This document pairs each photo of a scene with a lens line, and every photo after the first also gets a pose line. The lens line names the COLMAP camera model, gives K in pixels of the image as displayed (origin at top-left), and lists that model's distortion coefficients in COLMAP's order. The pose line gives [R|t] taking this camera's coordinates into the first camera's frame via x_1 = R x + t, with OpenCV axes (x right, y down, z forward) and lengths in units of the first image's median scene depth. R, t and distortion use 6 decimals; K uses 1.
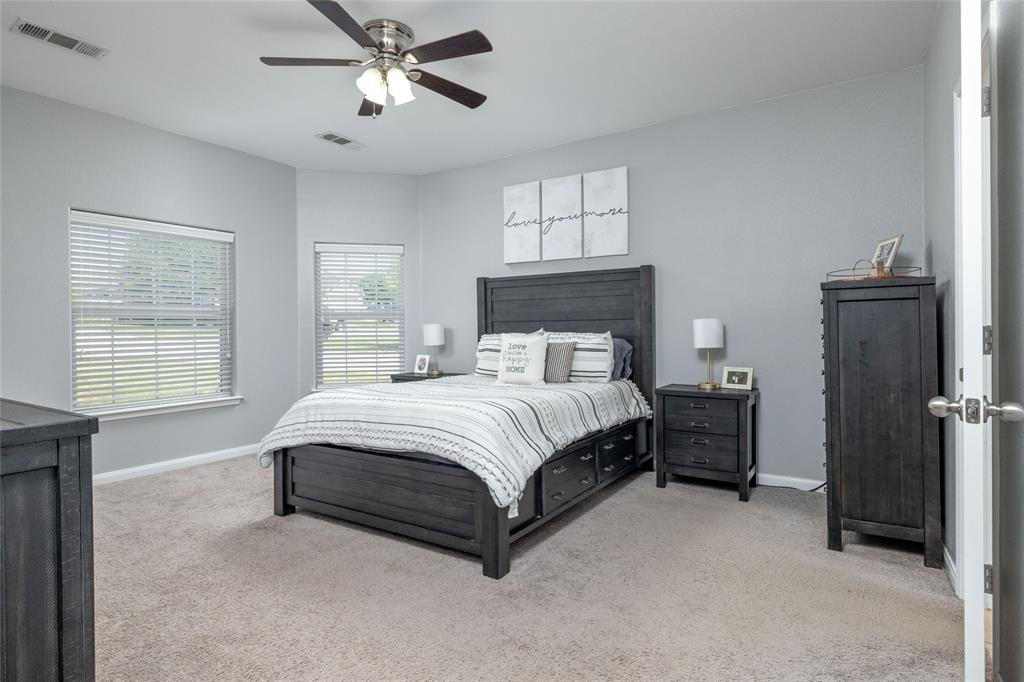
lens RADIAL K [[539.3, 0, 509.2], [0, 539.3, 328.3], [0, 0, 1]] dist [-0.000770, -0.001012]
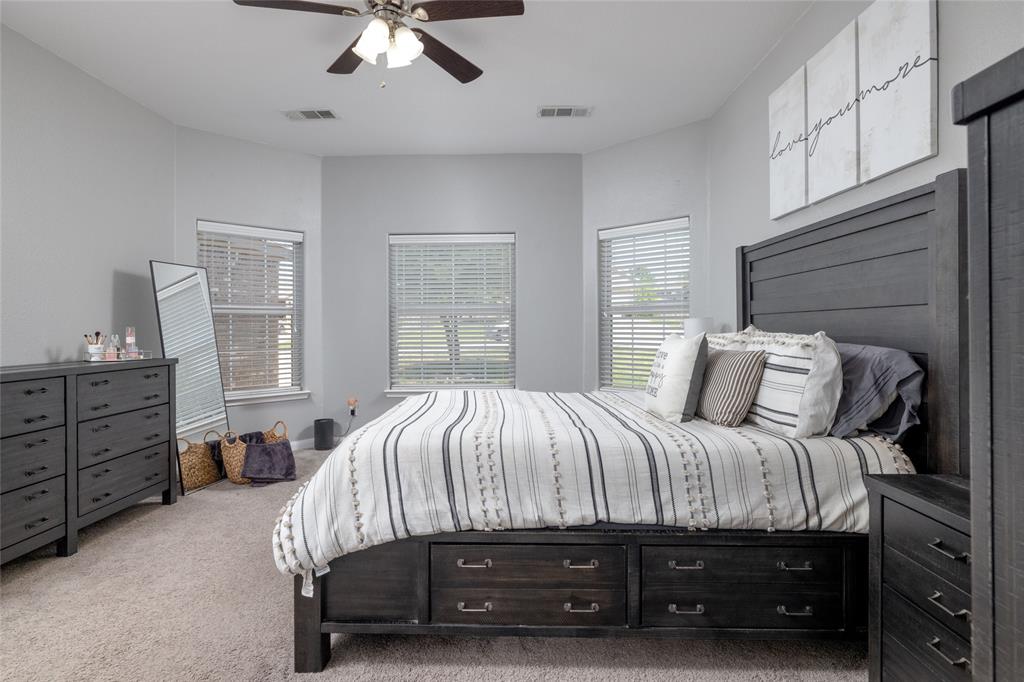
lens RADIAL K [[539.3, 0, 509.2], [0, 539.3, 328.3], [0, 0, 1]] dist [-0.000770, -0.001012]
pose [[0.524817, 0.007431, -0.851183, 0.395500], [0.001061, 0.999955, 0.009384, -0.001965], [0.851214, -0.005828, 0.524786, 0.459247]]
